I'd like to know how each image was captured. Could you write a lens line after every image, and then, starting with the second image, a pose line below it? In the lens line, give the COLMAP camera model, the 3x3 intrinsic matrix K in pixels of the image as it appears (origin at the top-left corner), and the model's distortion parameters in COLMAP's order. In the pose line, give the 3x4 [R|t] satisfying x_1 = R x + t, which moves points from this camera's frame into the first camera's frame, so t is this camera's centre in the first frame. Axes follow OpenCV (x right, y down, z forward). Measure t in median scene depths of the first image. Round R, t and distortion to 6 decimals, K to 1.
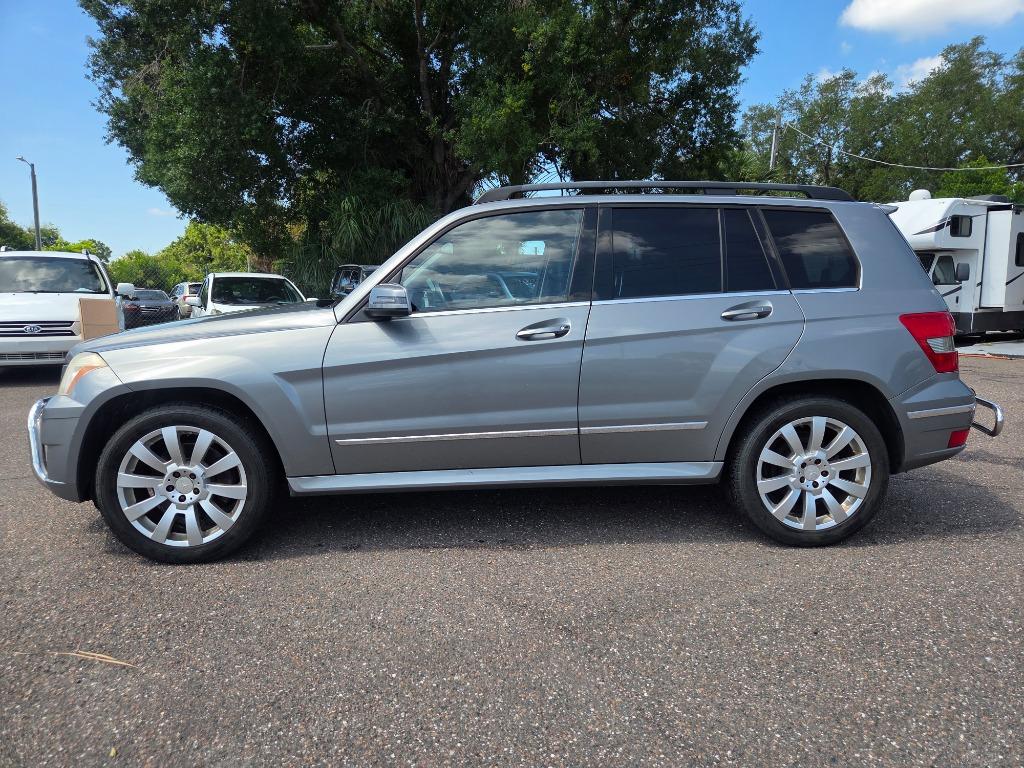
lens RADIAL K [[710.3, 0, 512.0], [0, 710.3, 384.0], [0, 0, 1]] dist [0.082957, -0.081551]
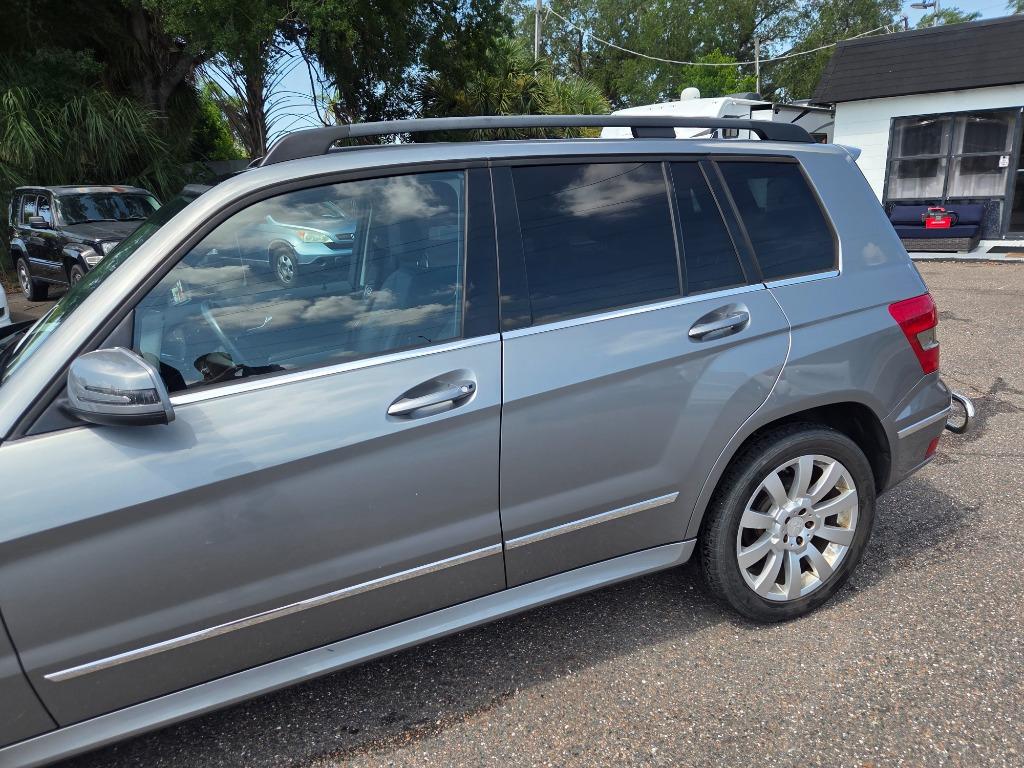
lens RADIAL K [[703.8, 0, 531.1], [0, 703.8, 394.2], [0, 0, 1]] dist [0.081914, -0.072616]
pose [[0.936131, -0.135359, 0.324556, -0.062929], [0.082740, 0.981821, 0.170826, -0.161510], [-0.341778, -0.133062, 0.930313, 0.422316]]
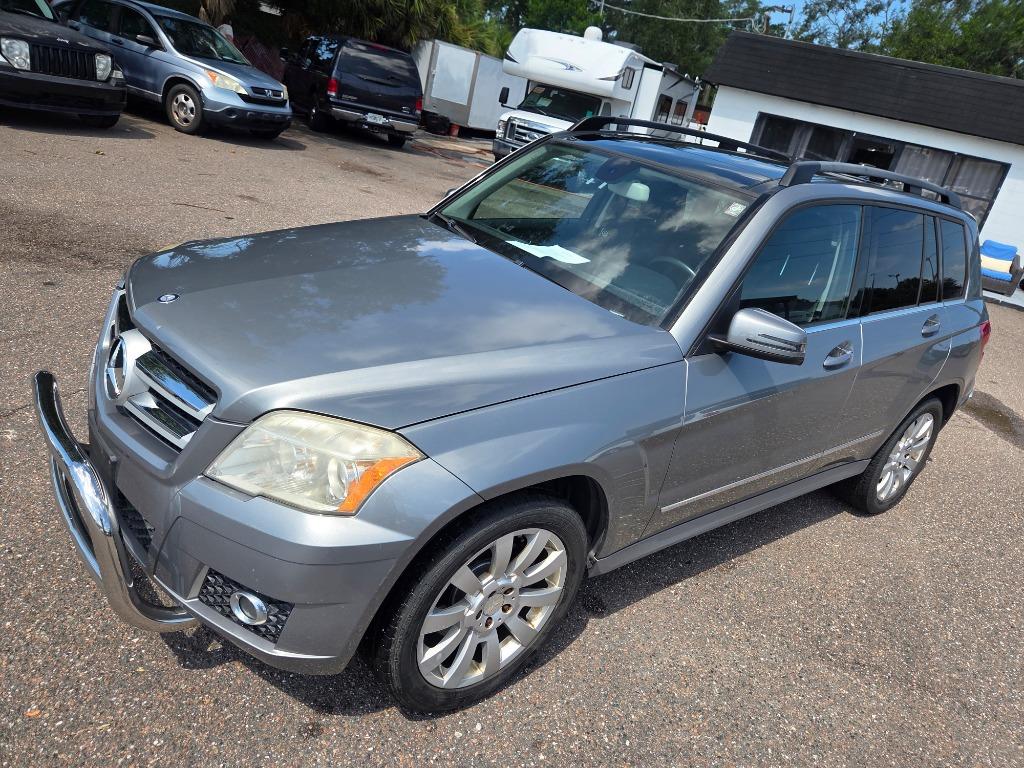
lens RADIAL K [[710.3, 0, 512.0], [0, 710.3, 384.0], [0, 0, 1]] dist [0.082957, -0.081551]
pose [[0.791305, -0.063421, 0.608124, -0.793396], [-0.142547, 0.948062, 0.284358, -0.231417], [-0.594573, -0.311700, 0.741165, 0.539942]]
